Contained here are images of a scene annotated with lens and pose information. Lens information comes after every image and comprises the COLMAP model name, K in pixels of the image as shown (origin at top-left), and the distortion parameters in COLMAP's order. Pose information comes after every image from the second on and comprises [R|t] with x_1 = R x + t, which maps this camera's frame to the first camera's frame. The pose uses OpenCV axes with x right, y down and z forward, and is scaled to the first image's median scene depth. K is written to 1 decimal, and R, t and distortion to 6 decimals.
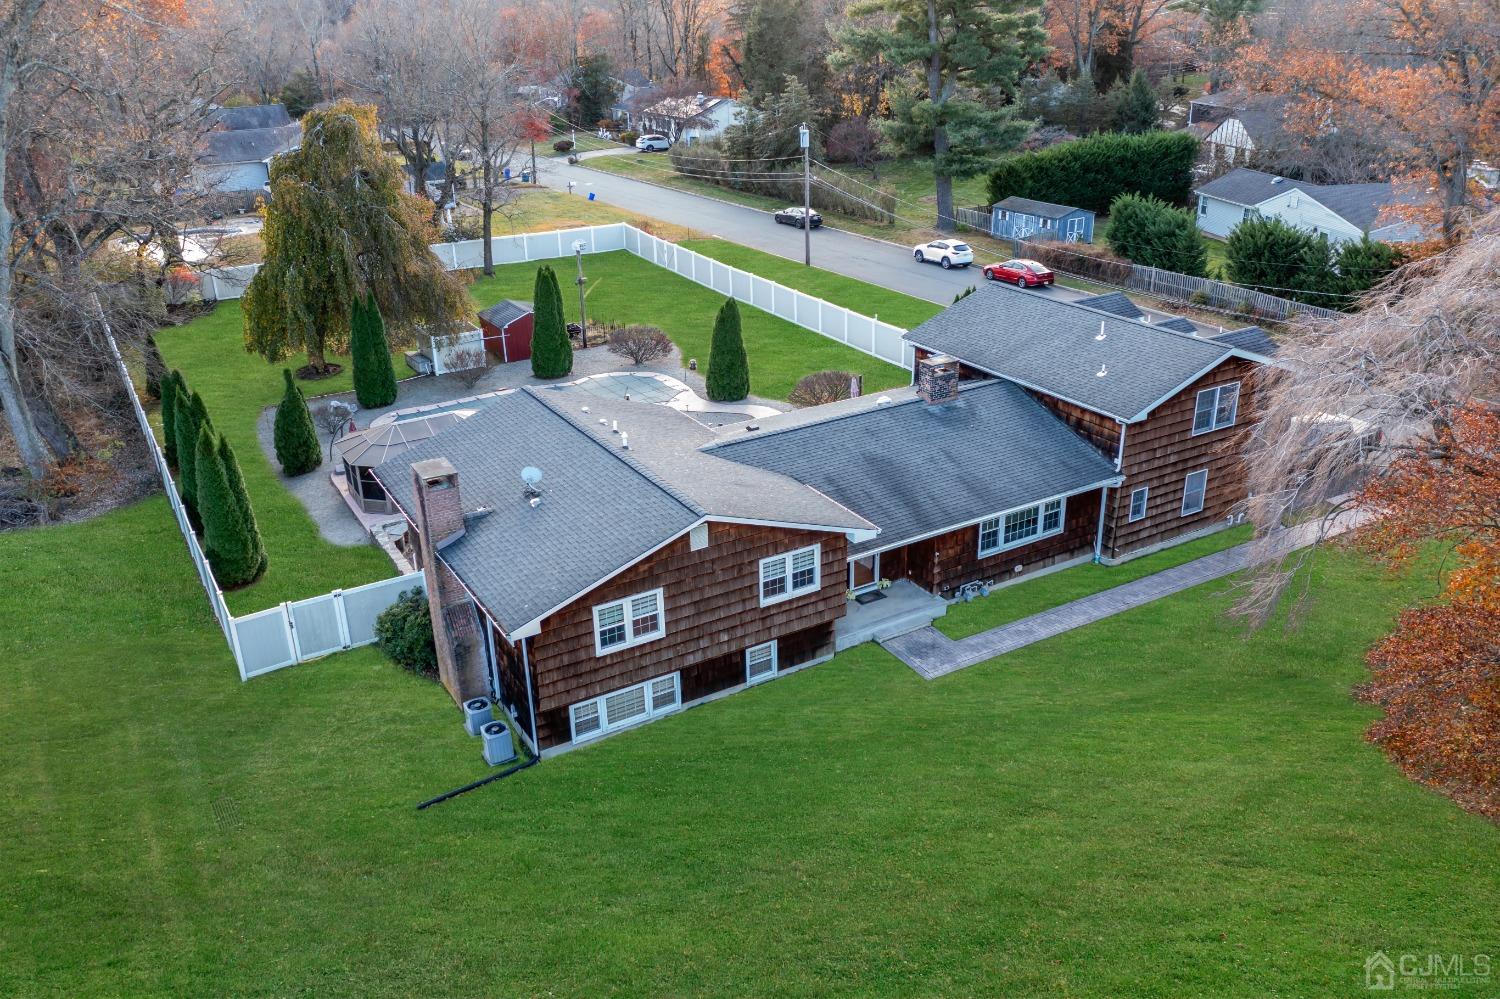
lens RADIAL K [[1193.3, 0, 745.5], [0, 1193.3, 496.6], [0, 0, 1]] dist [0.000253, -0.002489]
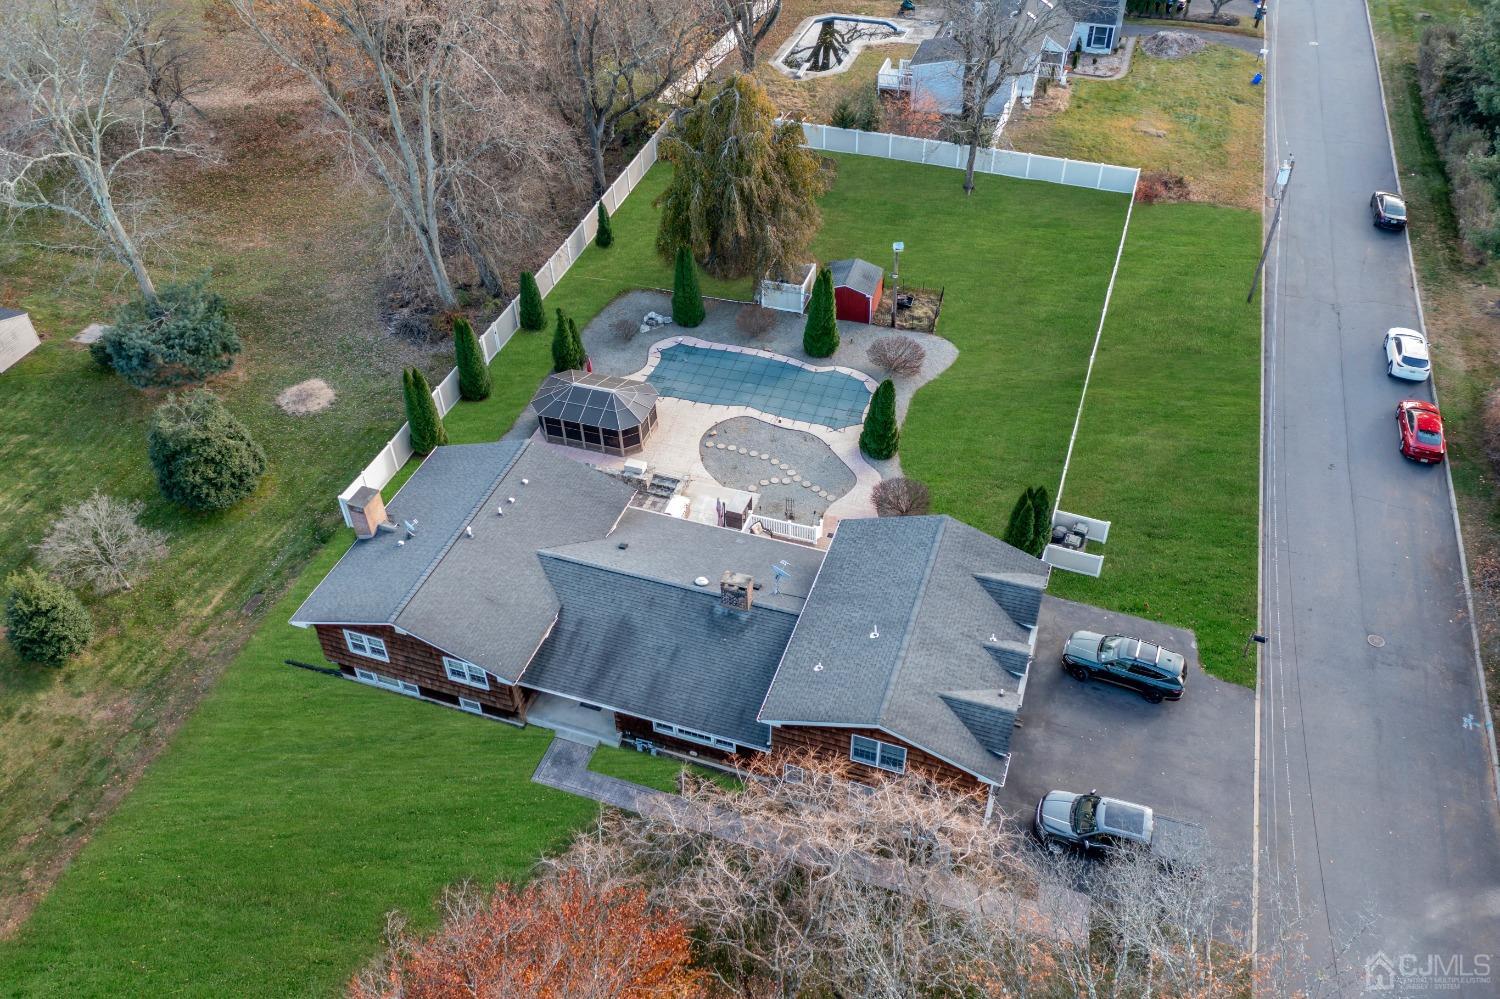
lens RADIAL K [[1193.3, 0, 750.9], [0, 1193.3, 504.2], [0, 0, 1]] dist [0.000253, -0.002489]
pose [[0.652181, 0.513497, -0.557656, 0.402766], [-0.298489, 0.850156, 0.433751, -0.353433], [0.696824, -0.116430, 0.707729, 0.076952]]
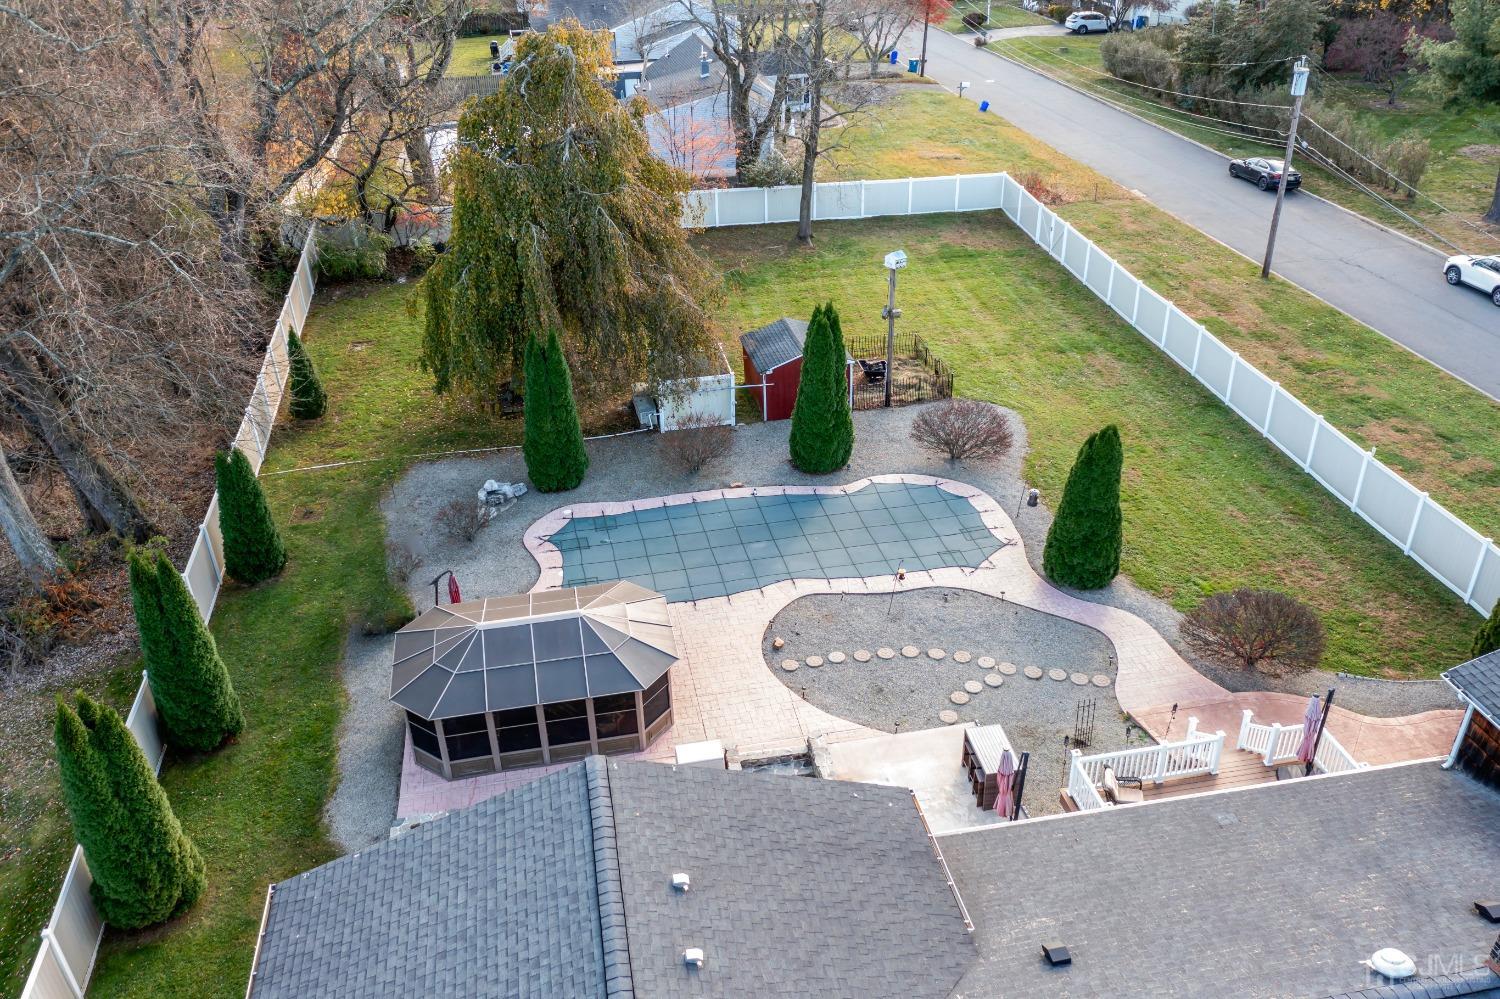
lens RADIAL K [[1193.3, 0, 749.3], [0, 1193.3, 498.2], [0, 0, 1]] dist [0.000253, -0.002489]
pose [[0.939474, 0.175948, -0.293990, -0.000622], [-0.137112, 0.979434, 0.148017, -0.133837], [0.313988, -0.098749, 0.944278, 0.276419]]
